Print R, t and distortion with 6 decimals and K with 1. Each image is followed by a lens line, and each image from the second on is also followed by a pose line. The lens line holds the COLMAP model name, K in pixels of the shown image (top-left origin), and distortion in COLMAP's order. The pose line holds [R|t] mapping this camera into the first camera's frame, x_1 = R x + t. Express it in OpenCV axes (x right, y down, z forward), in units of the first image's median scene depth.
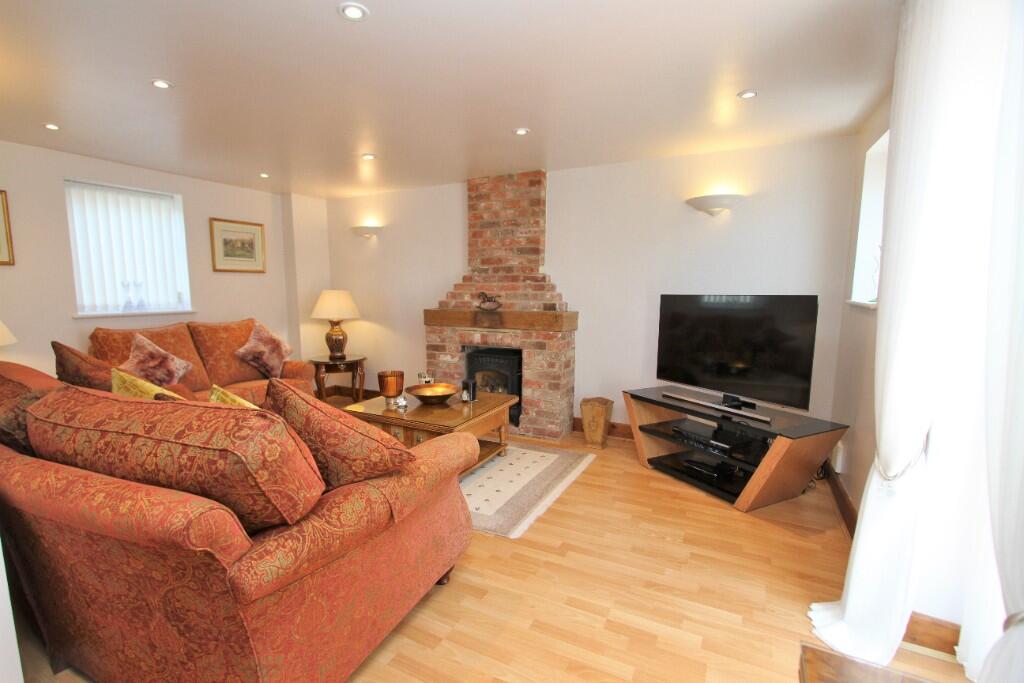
lens RADIAL K [[475.1, 0, 494.2], [0, 475.1, 351.1], [0, 0, 1]] dist [-0.000179, -0.000068]
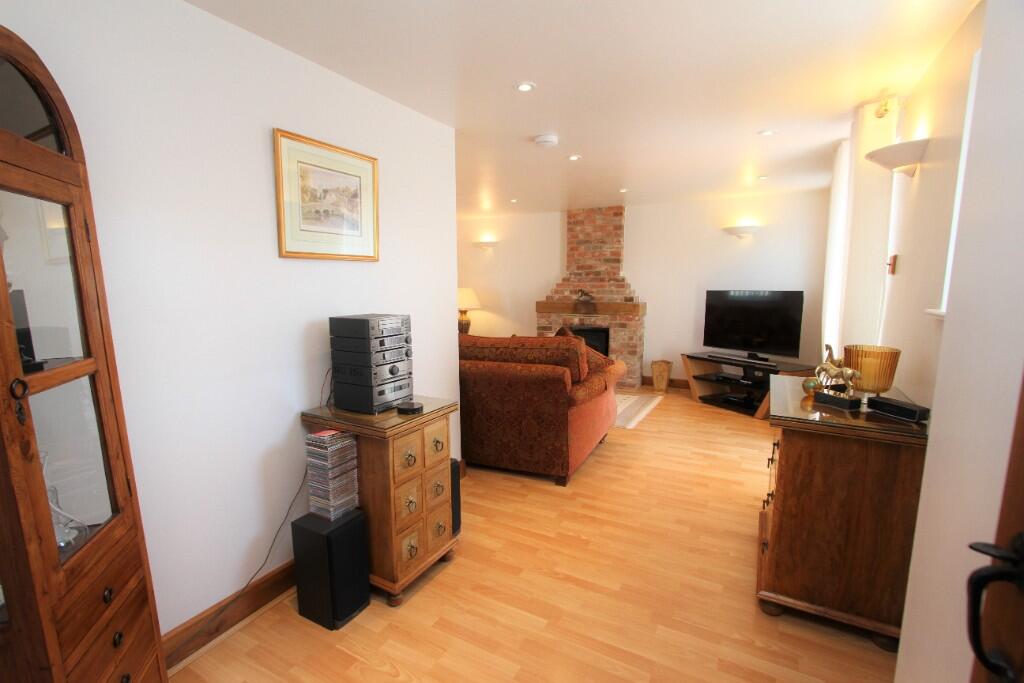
lens RADIAL K [[469.6, 0, 509.2], [0, 469.6, 349.2], [0, 0, 1]] dist [-0.003438, -0.000546]
pose [[0.999867, -0.002413, -0.016113, -0.220632], [0.002534, 0.999968, 0.007546, 0.048051], [0.016094, -0.007586, 0.999842, -0.441519]]
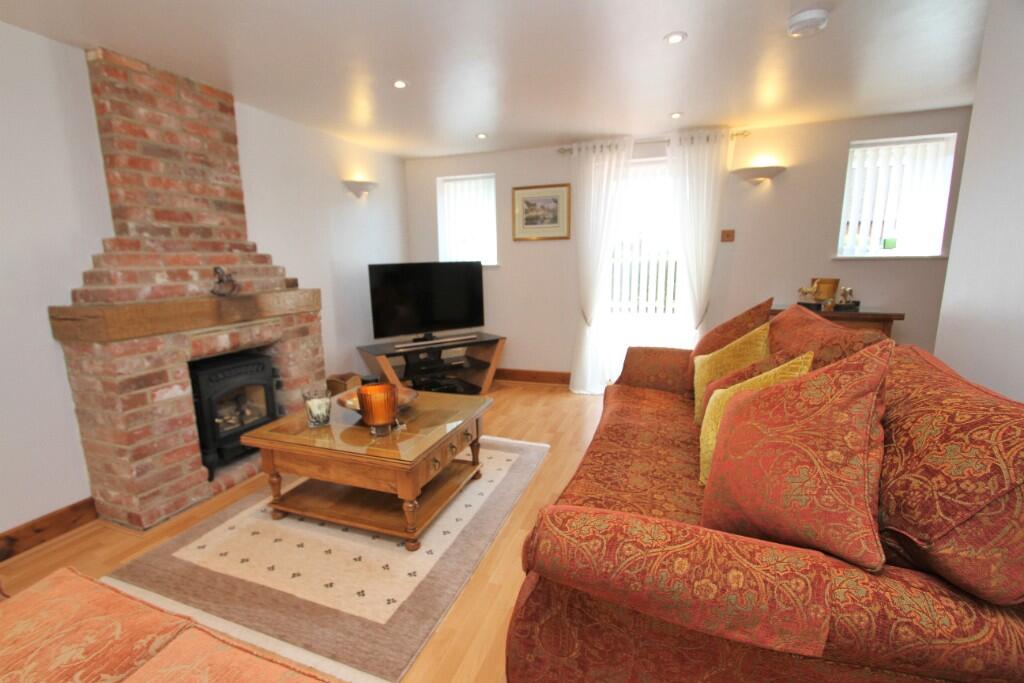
lens RADIAL K [[481.7, 0, 496.6], [0, 481.7, 347.0], [0, 0, 1]] dist [-0.000450, -0.000378]
pose [[-0.135098, -0.184712, 0.973463, -0.710779], [0.134877, 0.969896, 0.202754, -0.101865], [-0.981609, 0.158690, -0.106118, 0.724976]]
